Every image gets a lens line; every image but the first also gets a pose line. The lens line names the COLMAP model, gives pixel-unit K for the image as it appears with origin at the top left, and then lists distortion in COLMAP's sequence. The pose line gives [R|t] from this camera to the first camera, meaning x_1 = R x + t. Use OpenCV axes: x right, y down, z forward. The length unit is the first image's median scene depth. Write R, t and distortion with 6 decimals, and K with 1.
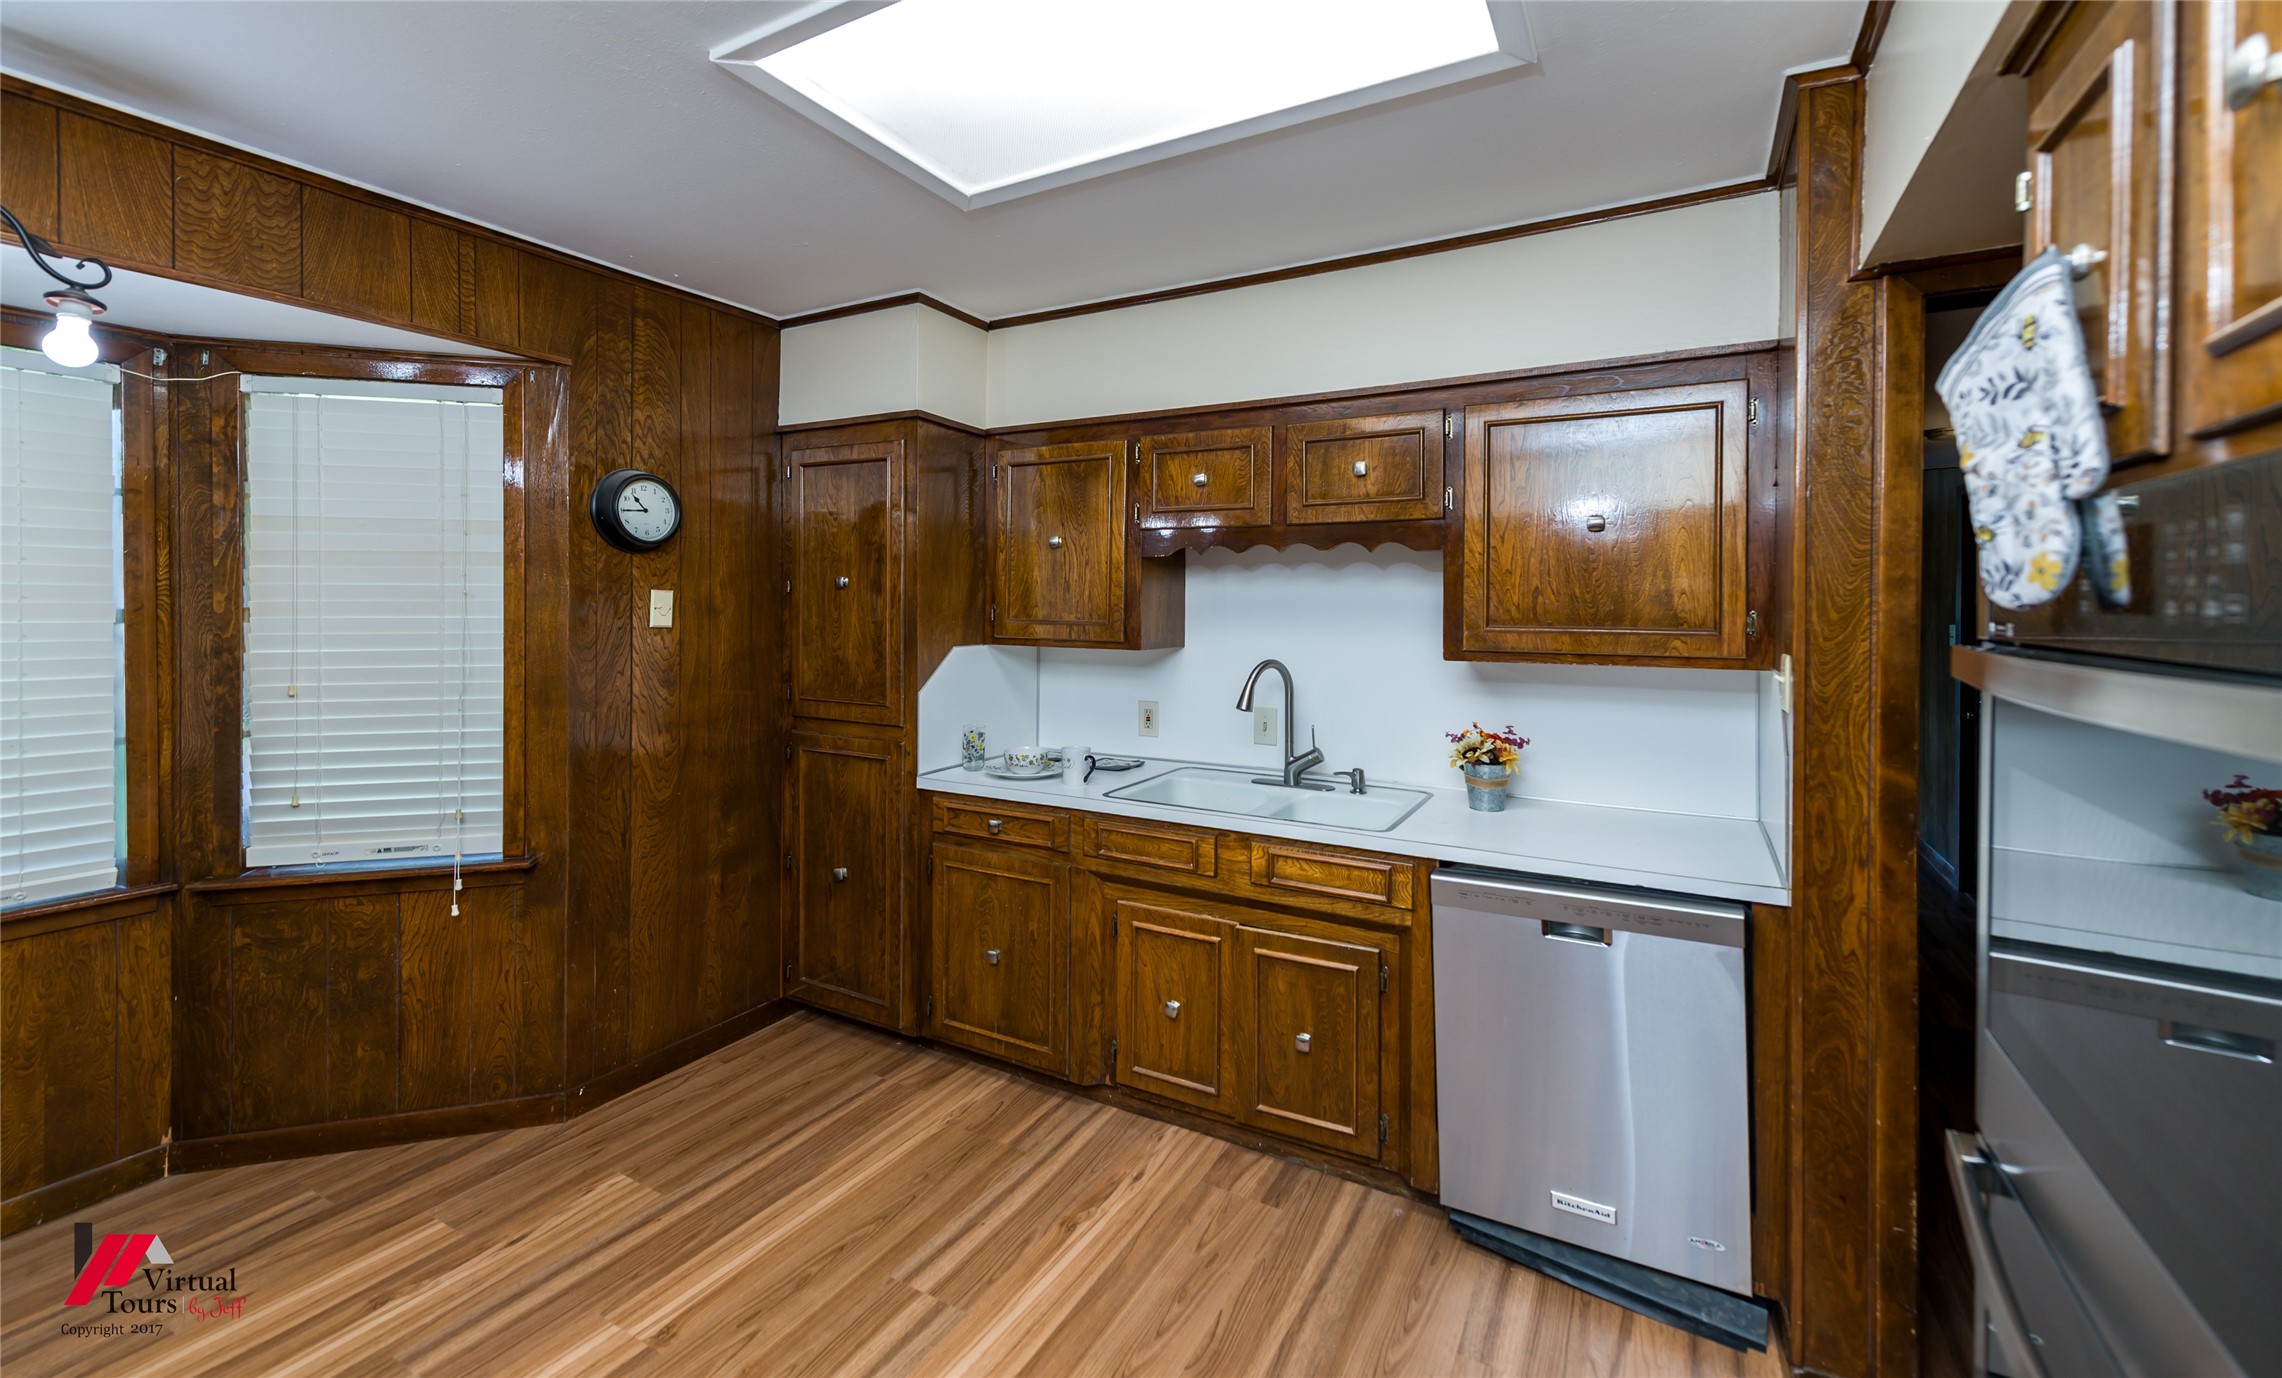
lens RADIAL K [[939.1, 0, 1121.2], [0, 939.1, 605.6], [0, 0, 1]] dist [0.001582, -0.000028]
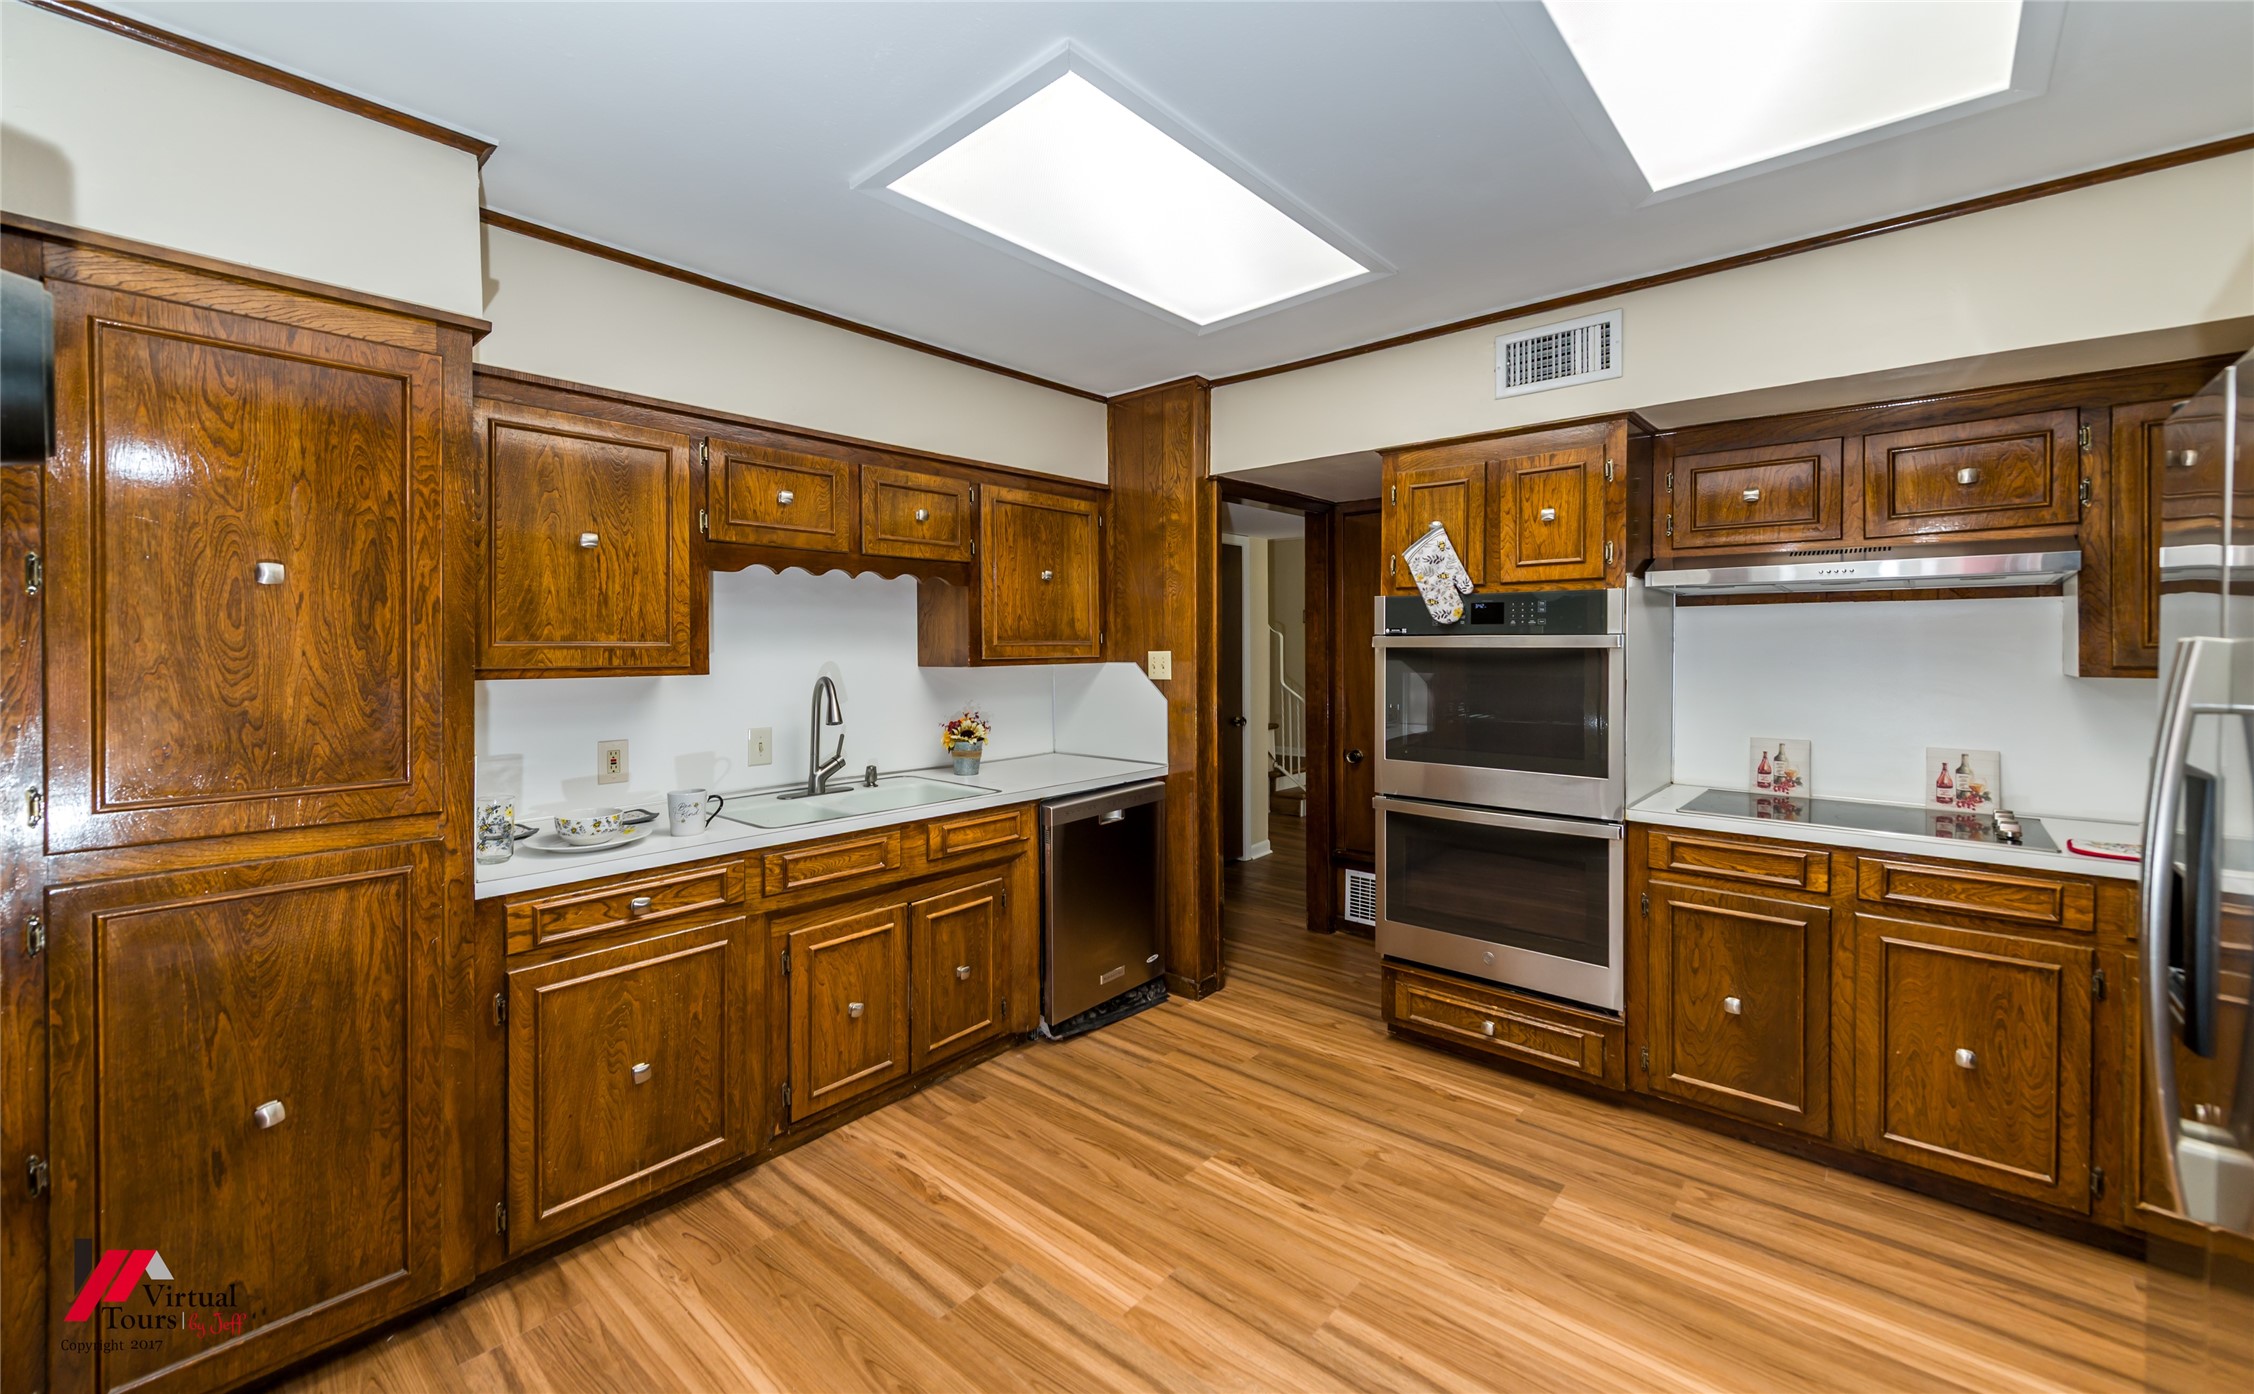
lens RADIAL K [[901.1, 0, 1178.5], [0, 901.1, 645.7], [0, 0, 1]] dist [-0.000779, -0.000697]
pose [[0.159218, -0.010637, 0.987186, -0.871226], [0.003263, 0.999942, 0.010249, 0.014416], [-0.987238, 0.001590, 0.159244, 0.481405]]
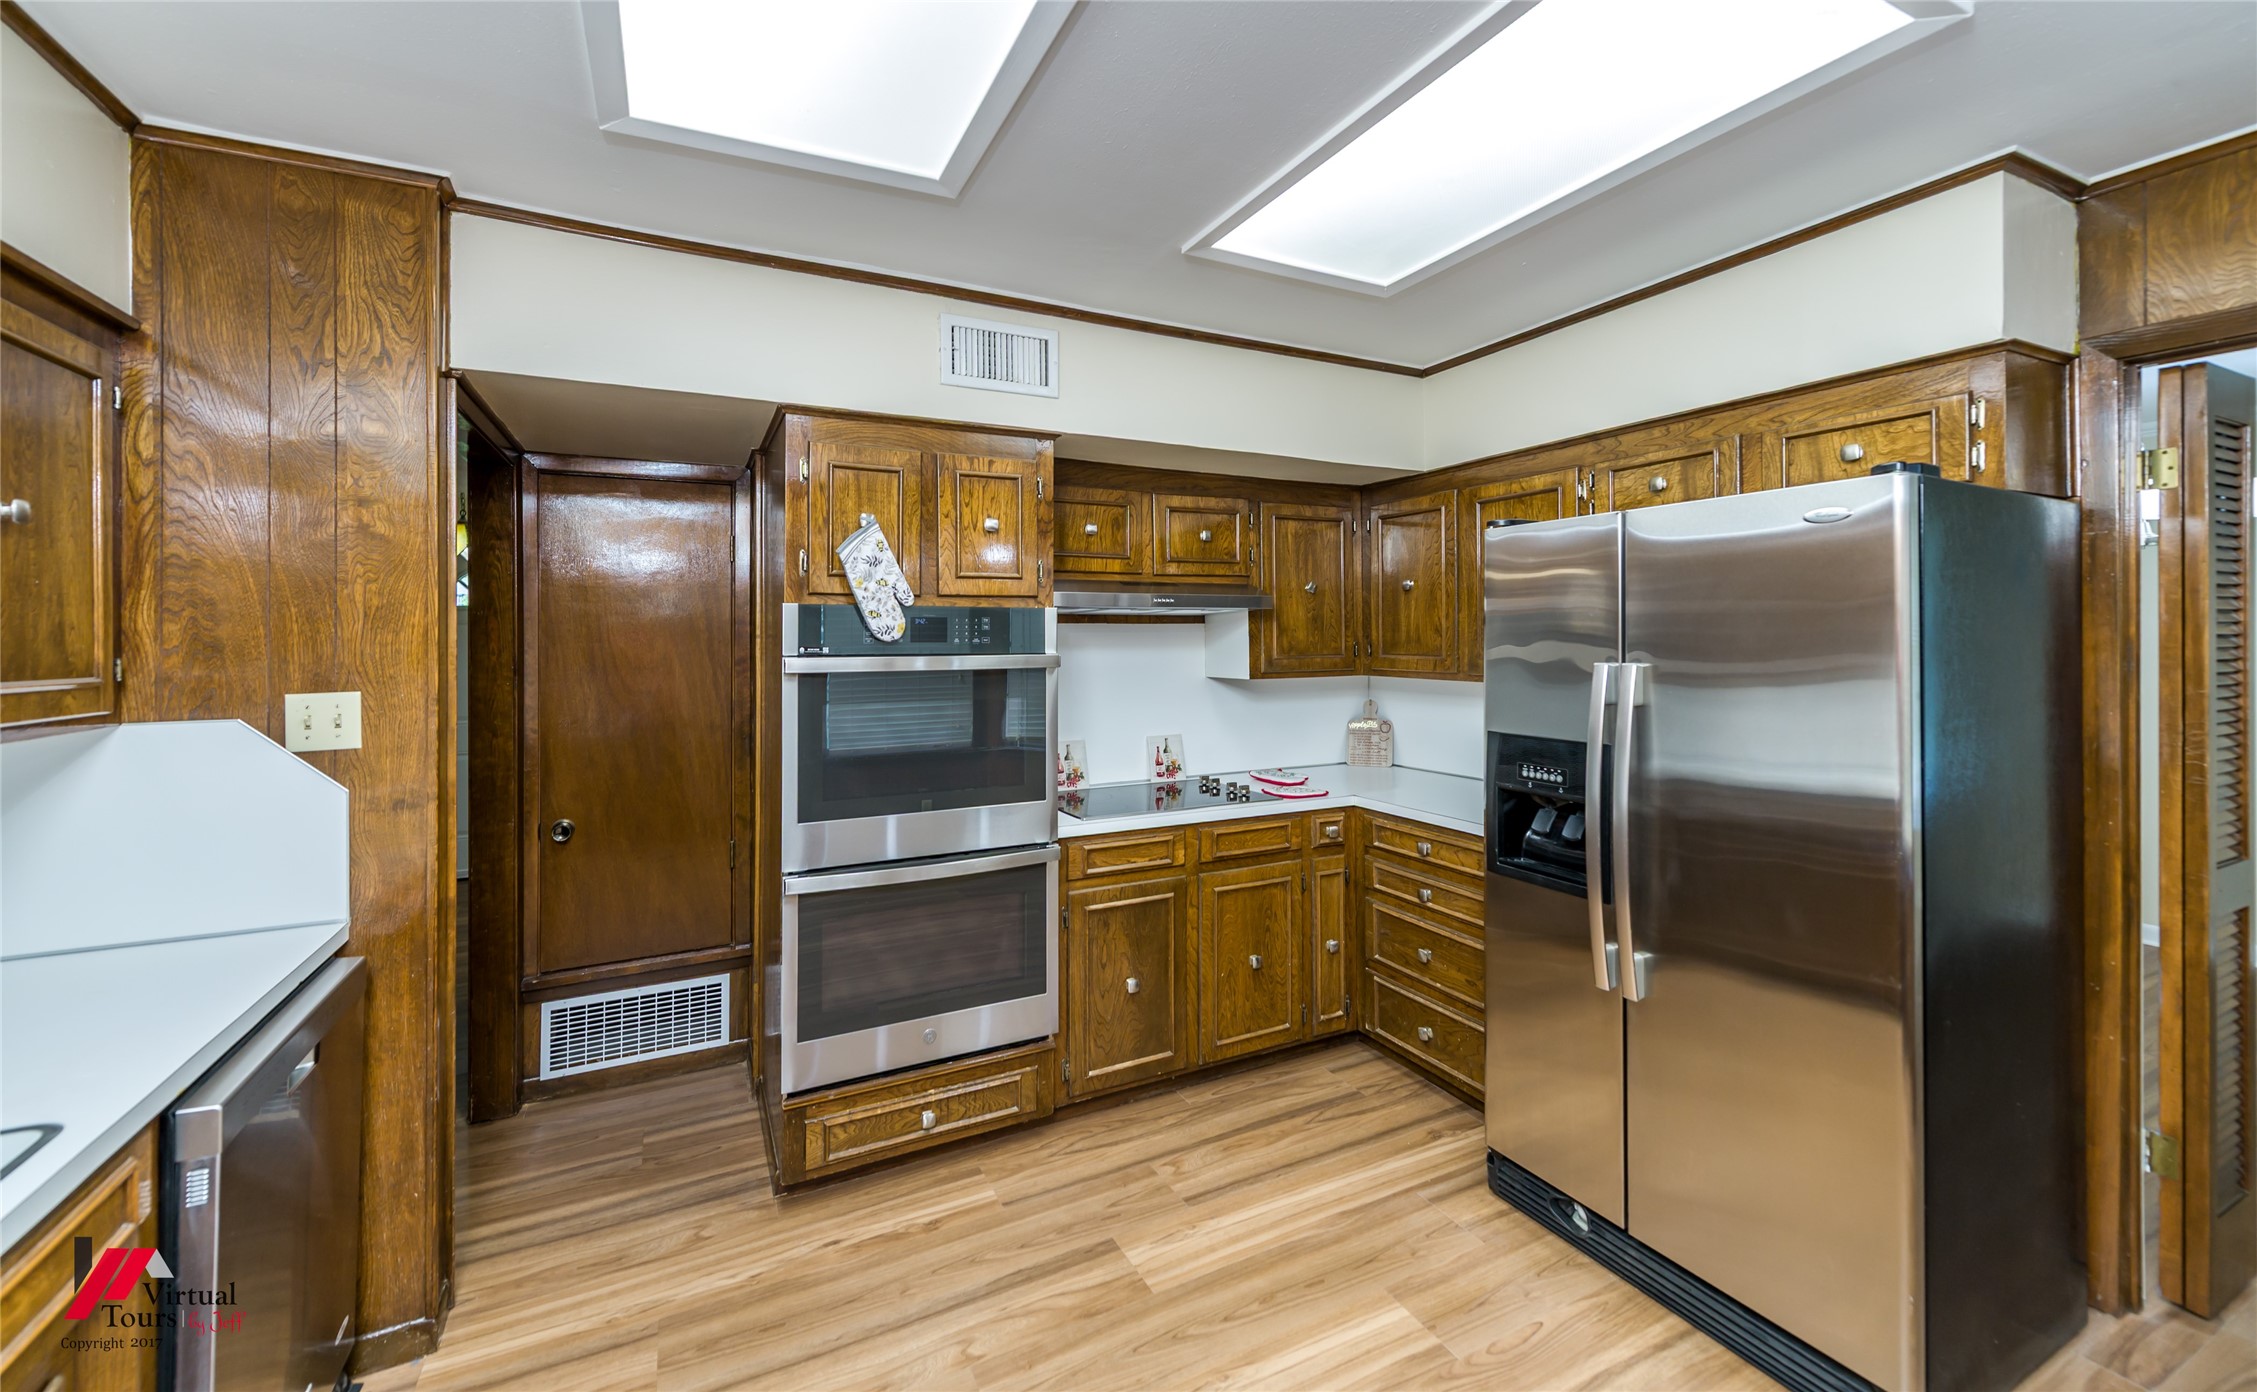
lens RADIAL K [[888.5, 0, 1125.8], [0, 888.5, 628.2], [0, 0, 1]] dist [0.011521, -0.000330]
pose [[-0.835848, 0.000779, 0.548960, -0.379439], [-0.003700, 0.999968, -0.007051, -0.009737], [-0.548948, -0.007925, -0.835819, 0.974923]]
